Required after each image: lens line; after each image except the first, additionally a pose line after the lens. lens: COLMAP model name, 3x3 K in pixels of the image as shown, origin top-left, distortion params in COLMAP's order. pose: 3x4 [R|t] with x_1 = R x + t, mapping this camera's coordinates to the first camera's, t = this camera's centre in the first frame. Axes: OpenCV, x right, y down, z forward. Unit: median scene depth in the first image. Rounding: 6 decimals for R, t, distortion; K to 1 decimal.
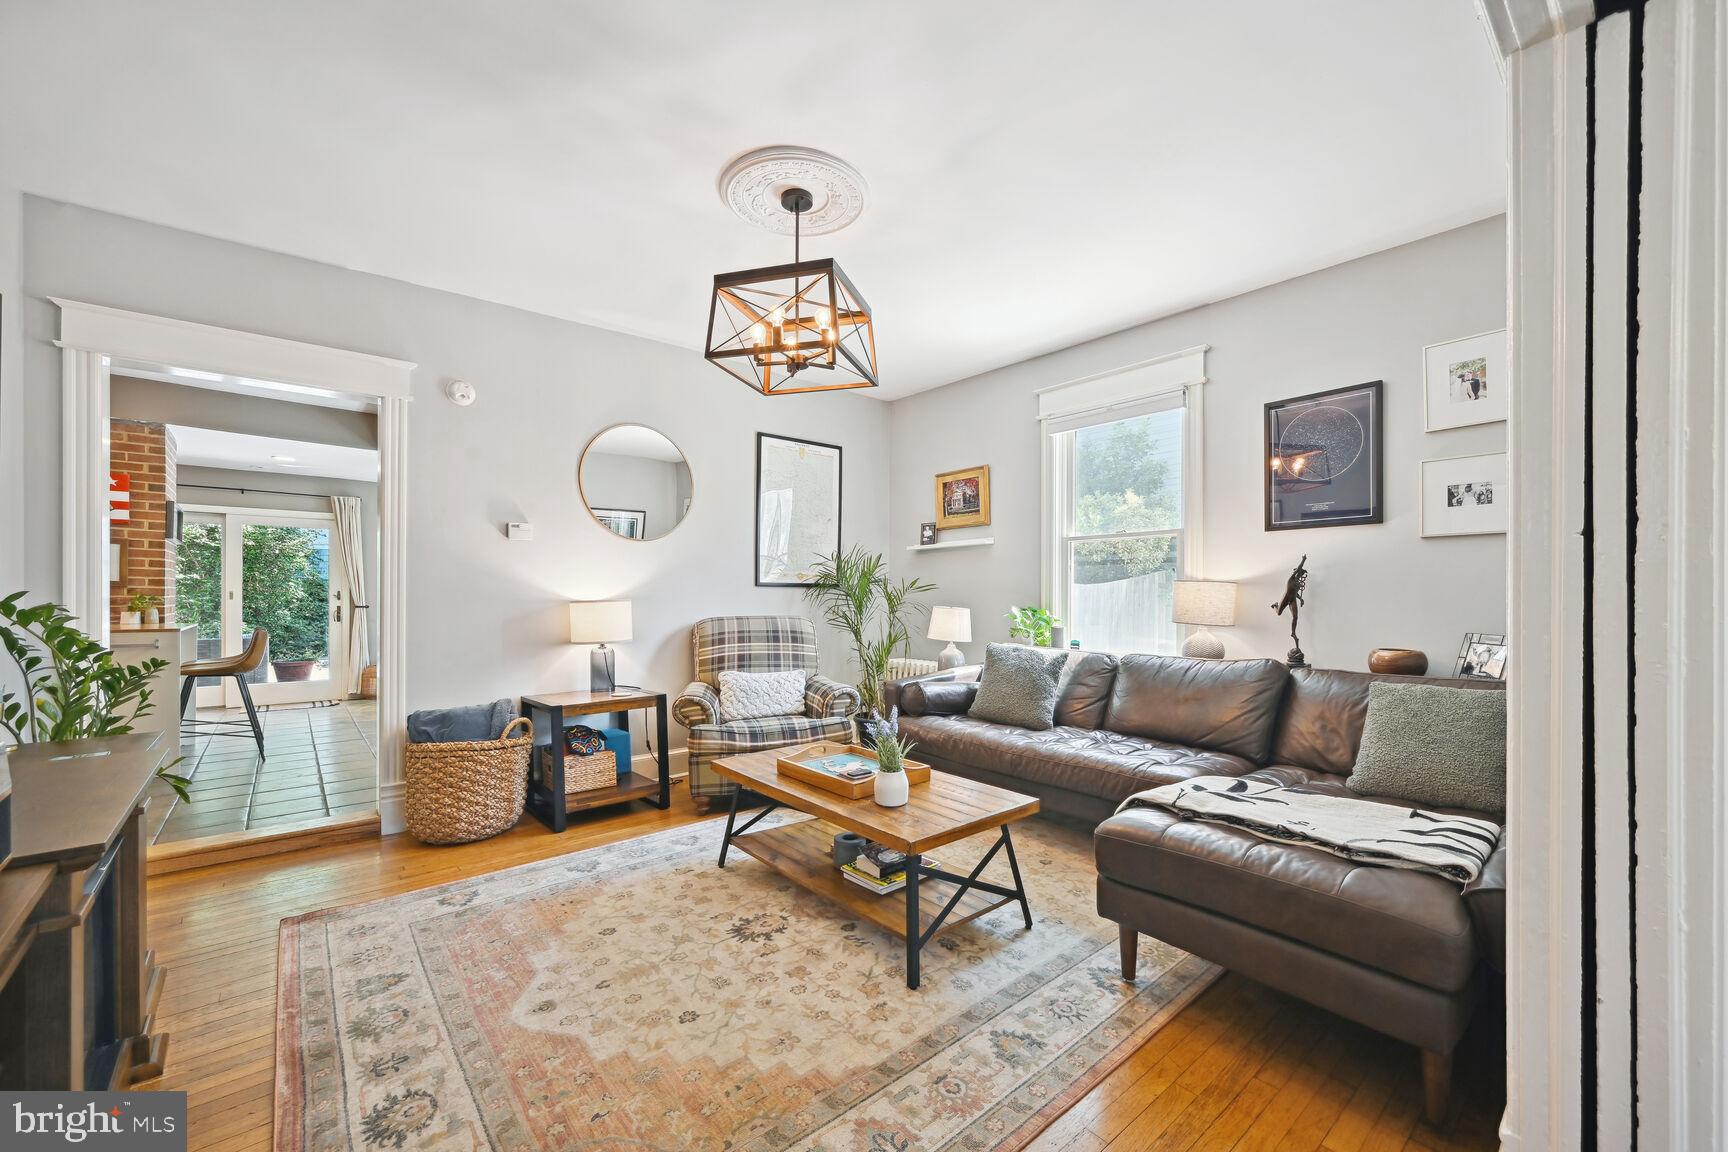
lens RADIAL K [[688.2, 0, 862.6], [0, 688.2, 597.7], [0, 0, 1]] dist [-0.000650, -0.000203]
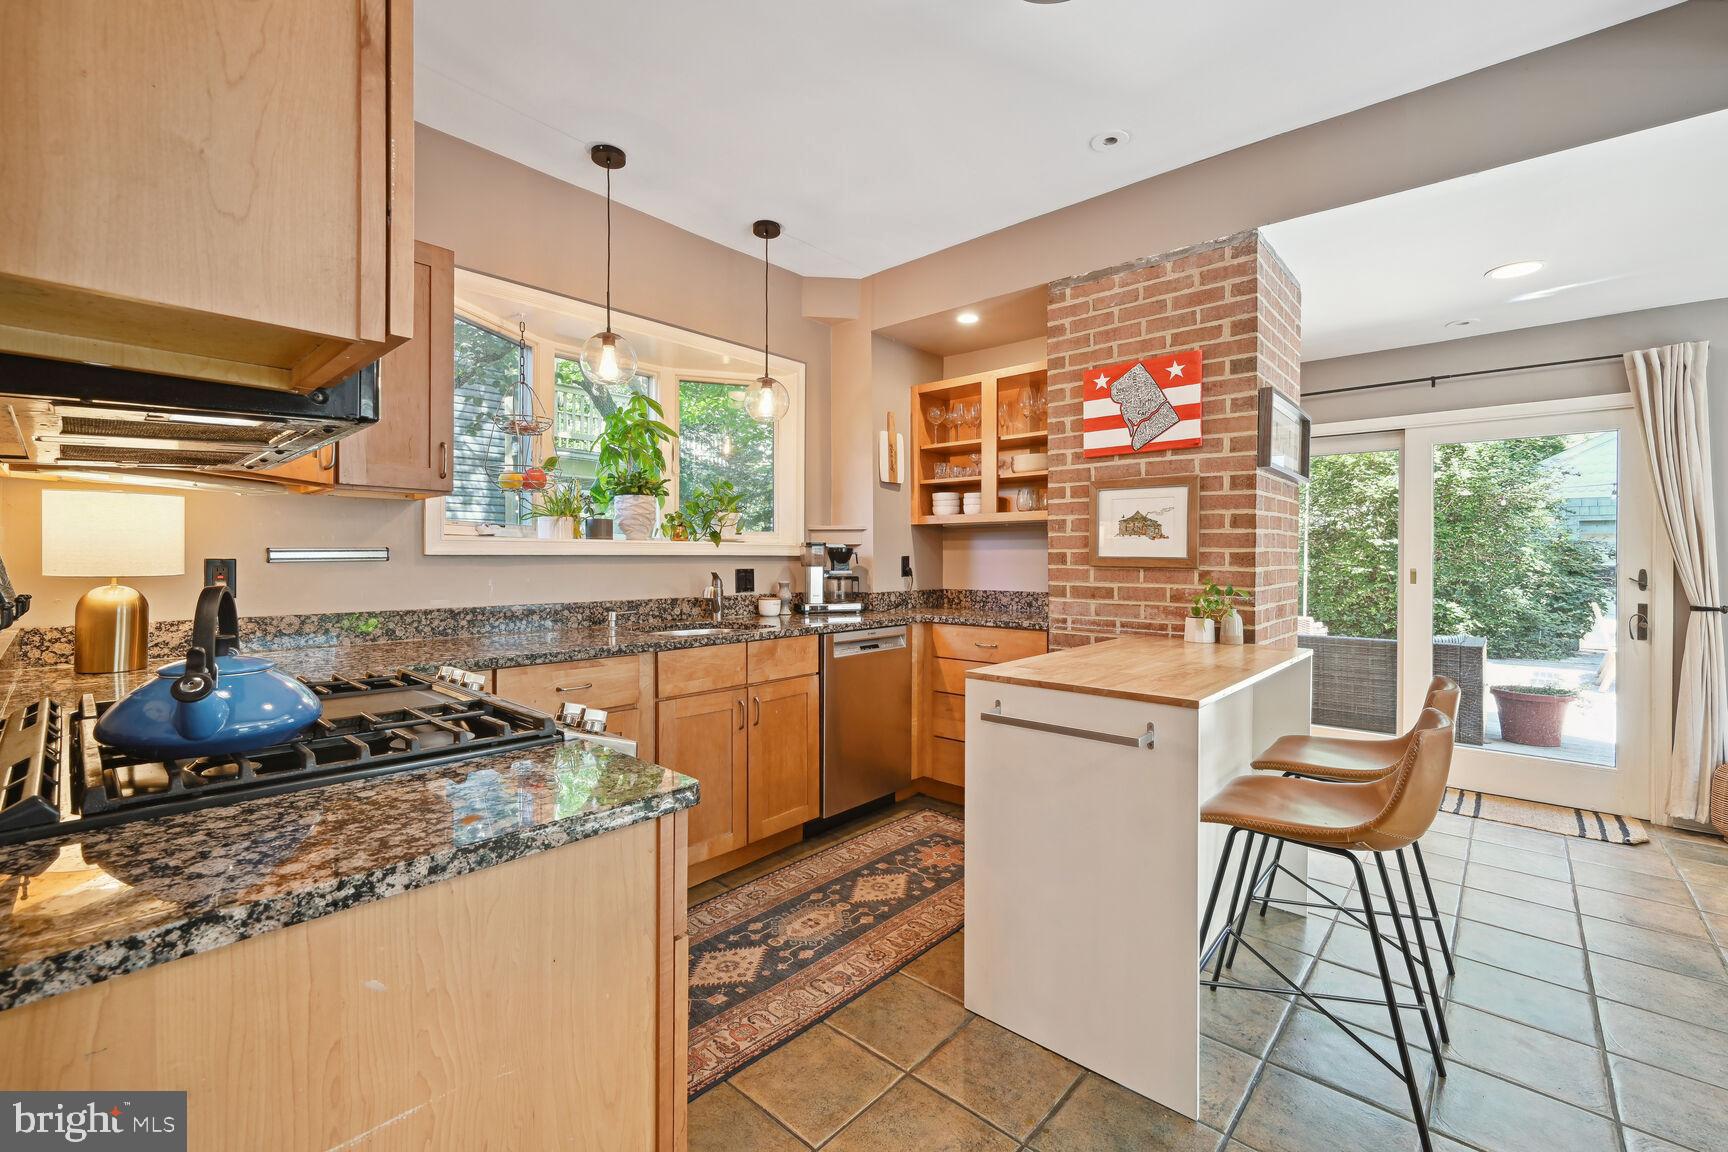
lens RADIAL K [[731.0, 0, 860.8], [0, 731.0, 560.3], [0, 0, 1]] dist [0.001970, 0.000197]
pose [[0.141933, 0.001993, -0.989874, -0.553163], [-0.003291, 0.999993, 0.001541, -0.021524], [0.989871, 0.003039, 0.141939, 0.660062]]
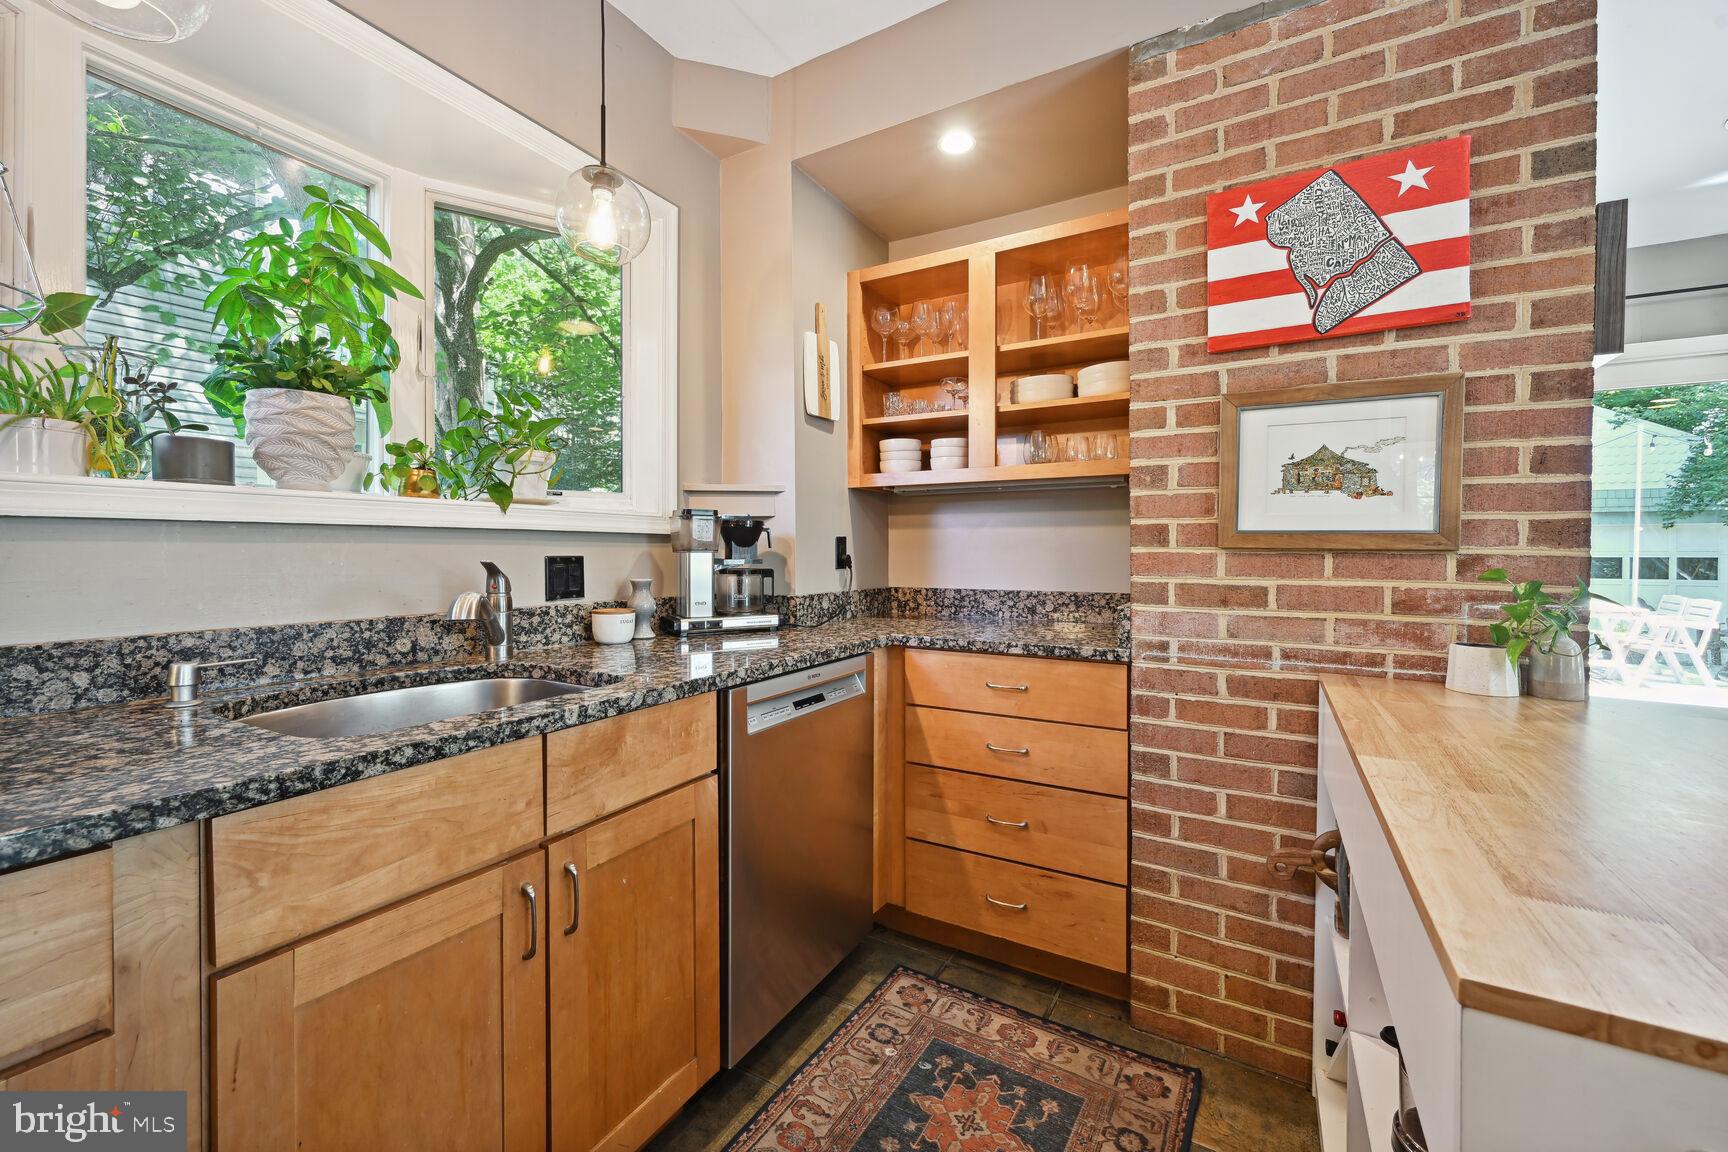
lens RADIAL K [[698.7, 0, 869.5], [0, 698.7, 554.7], [0, 0, 1]] dist [0.000752, 0.000131]
pose [[0.346208, 0.004998, -0.938145, -0.874701], [-0.003048, 0.999987, 0.004202, -0.014430], [0.938153, 0.001405, 0.346218, 0.672237]]
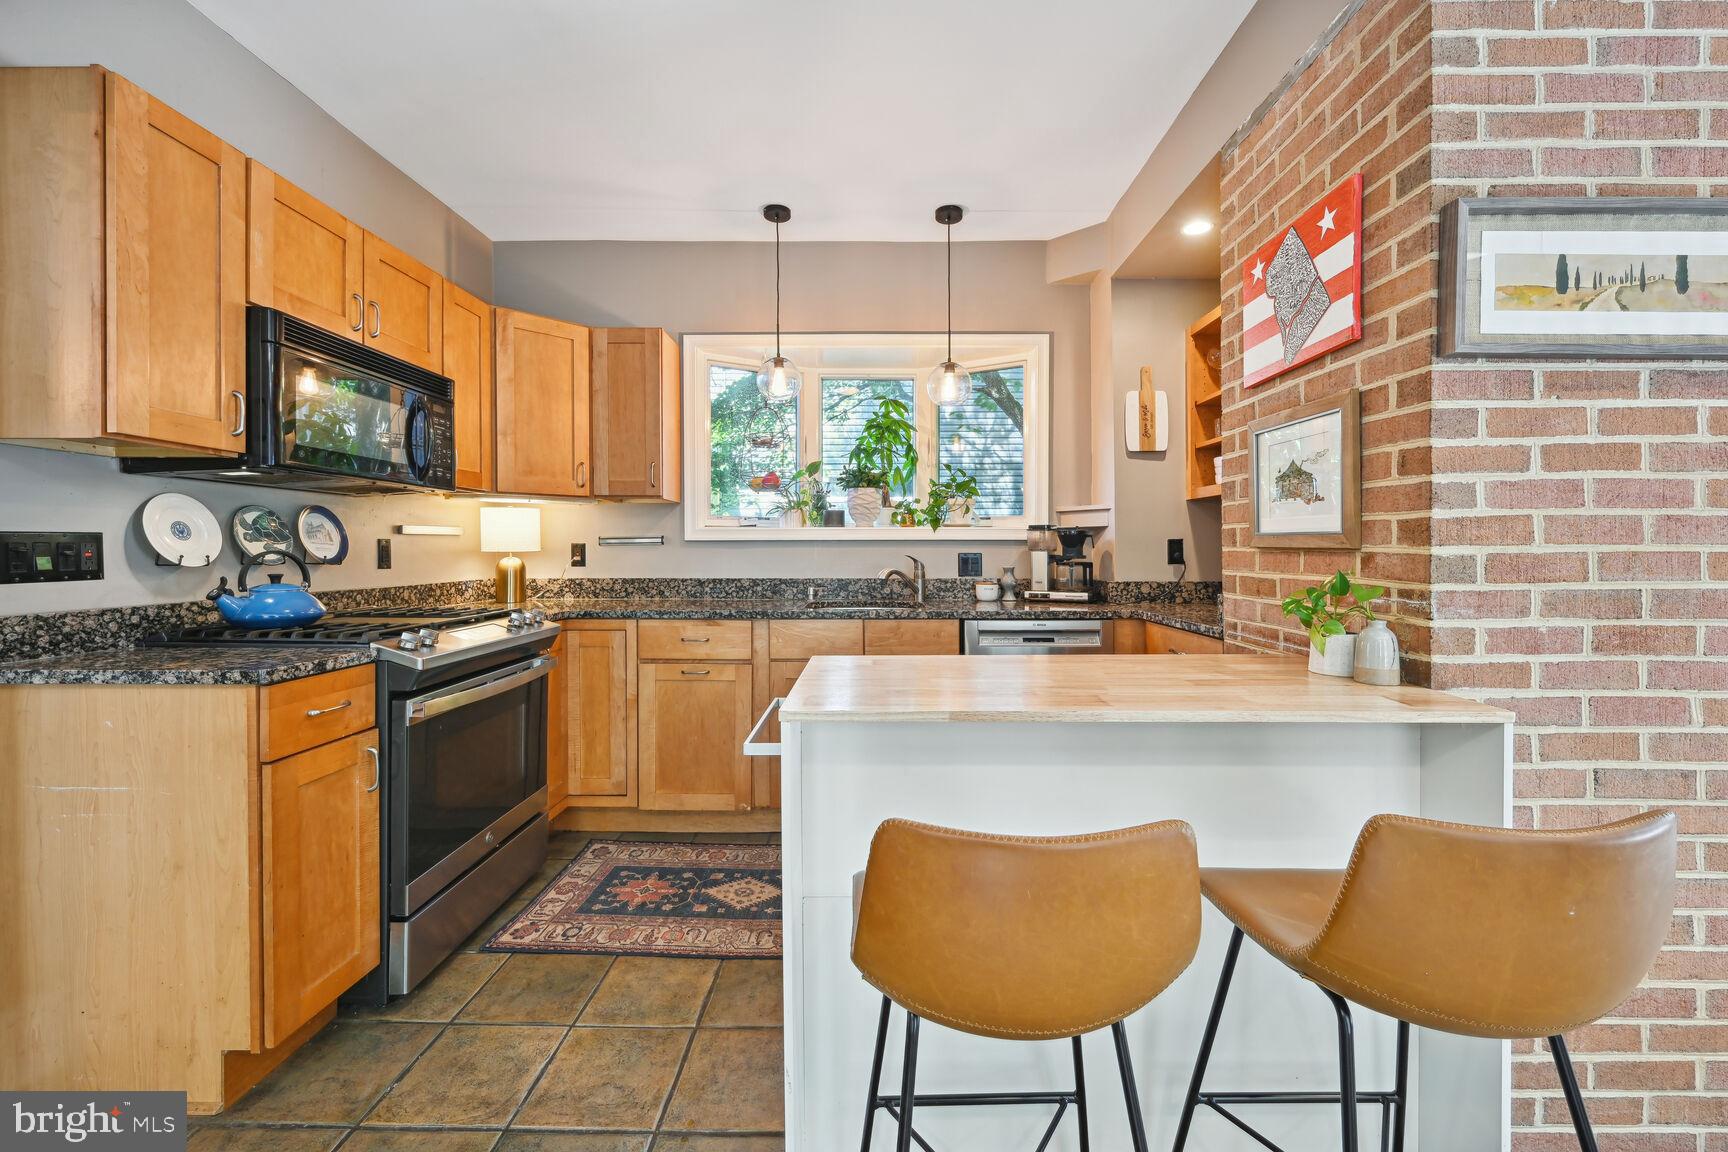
lens RADIAL K [[698.7, 0, 869.5], [0, 698.7, 554.7], [0, 0, 1]] dist [0.000752, 0.000131]
pose [[-0.651197, 0.004474, -0.758895, -0.686332], [-0.001724, 0.999971, 0.007374, -0.015058], [0.758907, 0.006110, -0.651171, 1.019489]]
